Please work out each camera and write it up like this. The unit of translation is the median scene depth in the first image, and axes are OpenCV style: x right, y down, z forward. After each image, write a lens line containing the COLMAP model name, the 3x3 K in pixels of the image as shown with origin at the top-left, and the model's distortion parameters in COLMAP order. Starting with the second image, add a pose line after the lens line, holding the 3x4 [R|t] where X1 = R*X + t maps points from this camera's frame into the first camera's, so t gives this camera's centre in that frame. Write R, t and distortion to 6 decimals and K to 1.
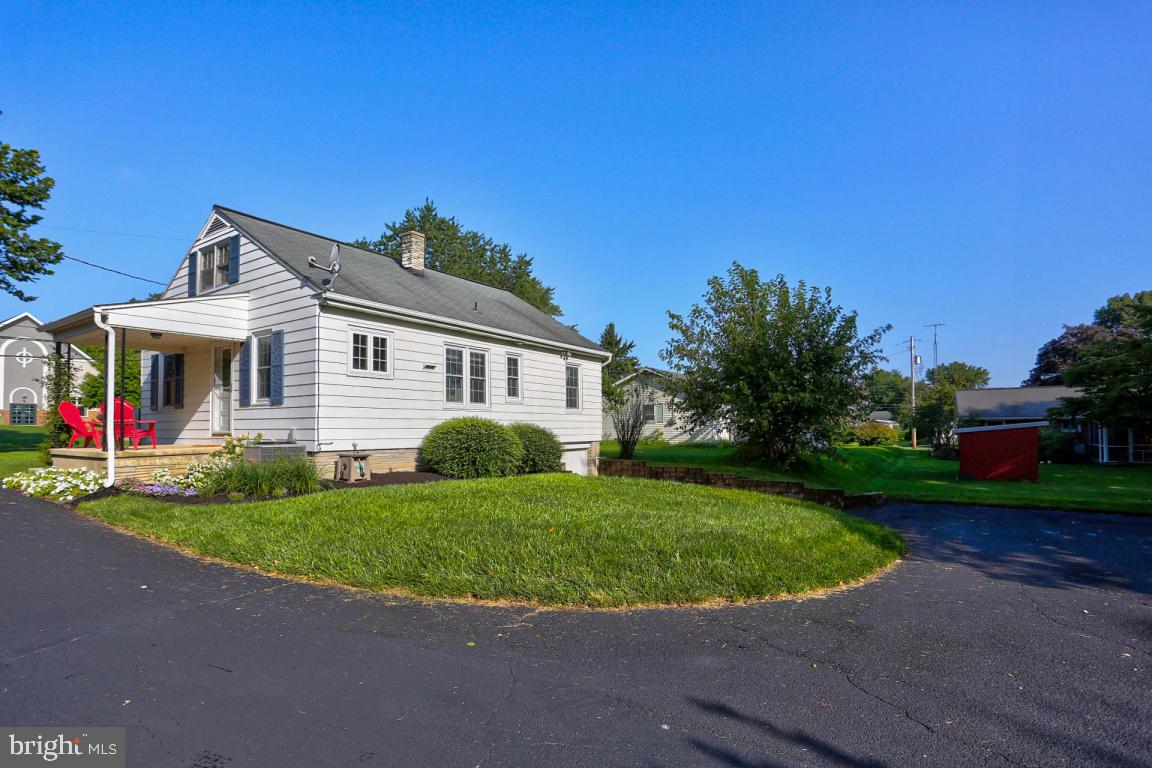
lens RADIAL K [[584.5, 0, 578.4], [0, 584.5, 394.1], [0, 0, 1]] dist [-0.057183, 0.037050]
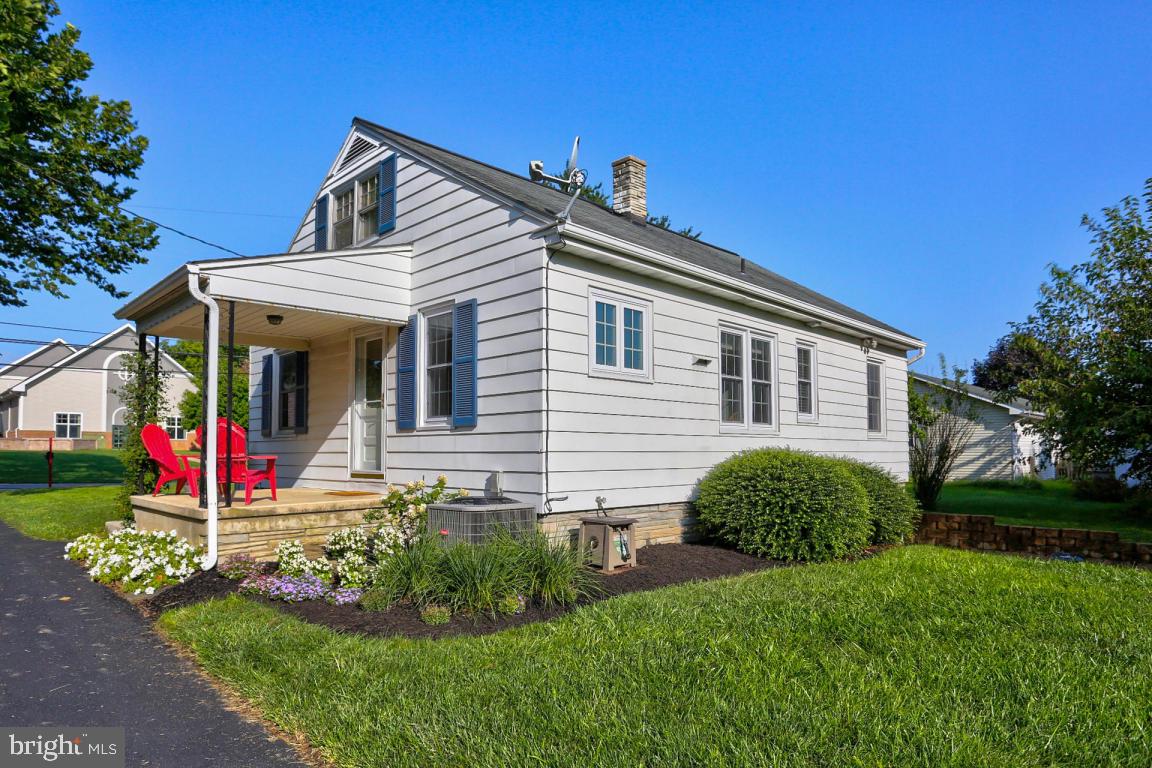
lens RADIAL K [[700.8, 0, 576.6], [0, 700.8, 397.9], [0, 0, 1]] dist [-0.072087, 0.097101]
pose [[0.980510, -0.010946, -0.196162, -0.254298], [0.007109, 0.999770, -0.020250, 0.002471], [0.196339, 0.018461, 0.980362, 0.307265]]
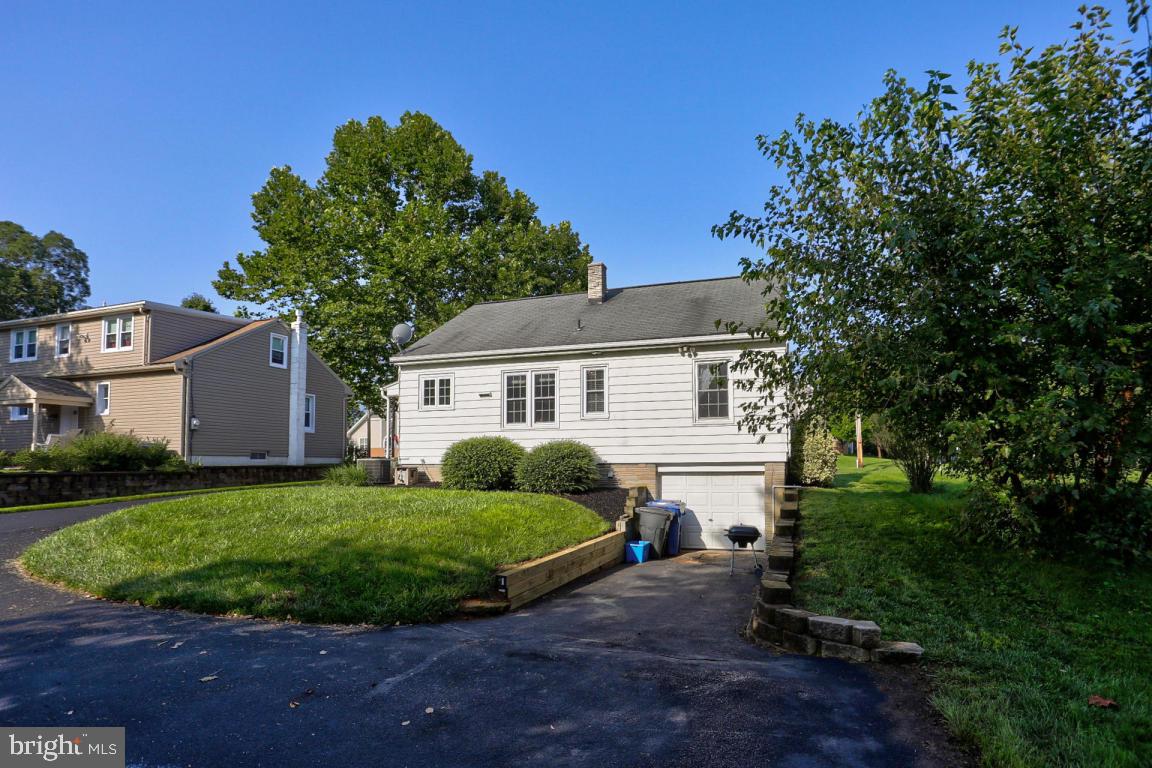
lens RADIAL K [[559.2, 0, 576.0], [0, 559.2, 384.0], [0, 0, 1]] dist [-0.067230, 0.031800]
pose [[0.260063, -0.132176, -0.956502, 0.916167], [0.061976, 0.990829, -0.120069, 0.081331], [0.963601, -0.028055, 0.265870, 0.921956]]
